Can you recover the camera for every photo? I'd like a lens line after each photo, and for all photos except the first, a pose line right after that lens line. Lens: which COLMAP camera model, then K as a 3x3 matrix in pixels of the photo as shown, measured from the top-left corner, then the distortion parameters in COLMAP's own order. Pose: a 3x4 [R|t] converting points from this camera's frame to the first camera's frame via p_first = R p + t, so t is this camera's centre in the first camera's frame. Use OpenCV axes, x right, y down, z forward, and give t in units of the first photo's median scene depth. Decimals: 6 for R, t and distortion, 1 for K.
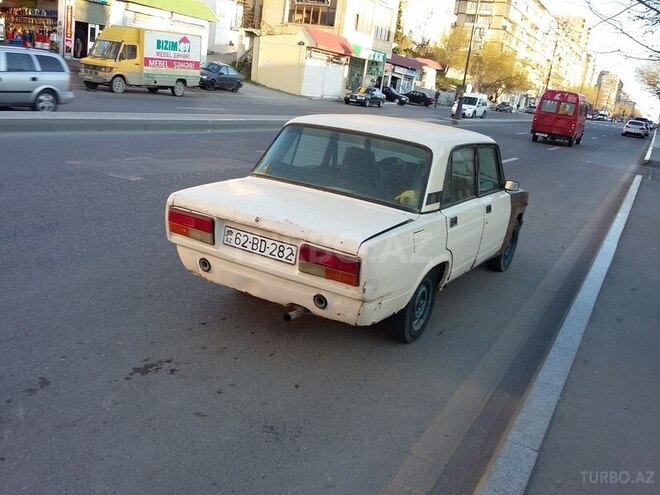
lens RADIAL K [[614.5, 0, 330.0], [0, 614.5, 247.5], [0, 0, 1]] dist [0.014586, -0.008512]
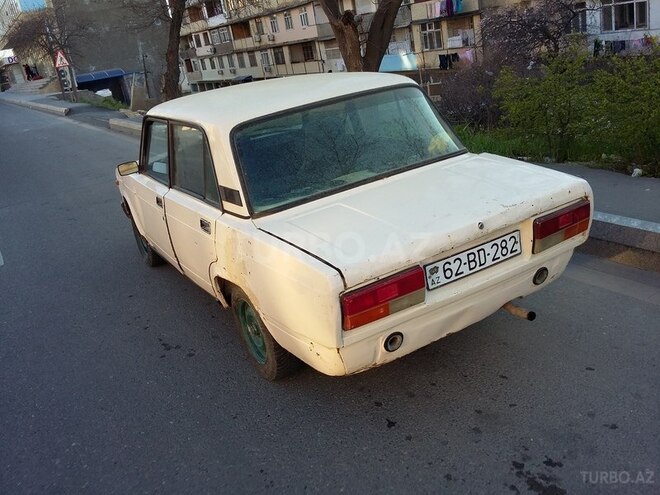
lens RADIAL K [[614.5, 0, 330.0], [0, 614.5, 247.5], [0, 0, 1]] dist [0.014586, -0.008512]
pose [[0.485393, -0.488031, 0.725410, -0.725765], [0.443637, 0.852441, 0.276643, -0.296236], [-0.753379, 0.187538, 0.630277, 0.667511]]
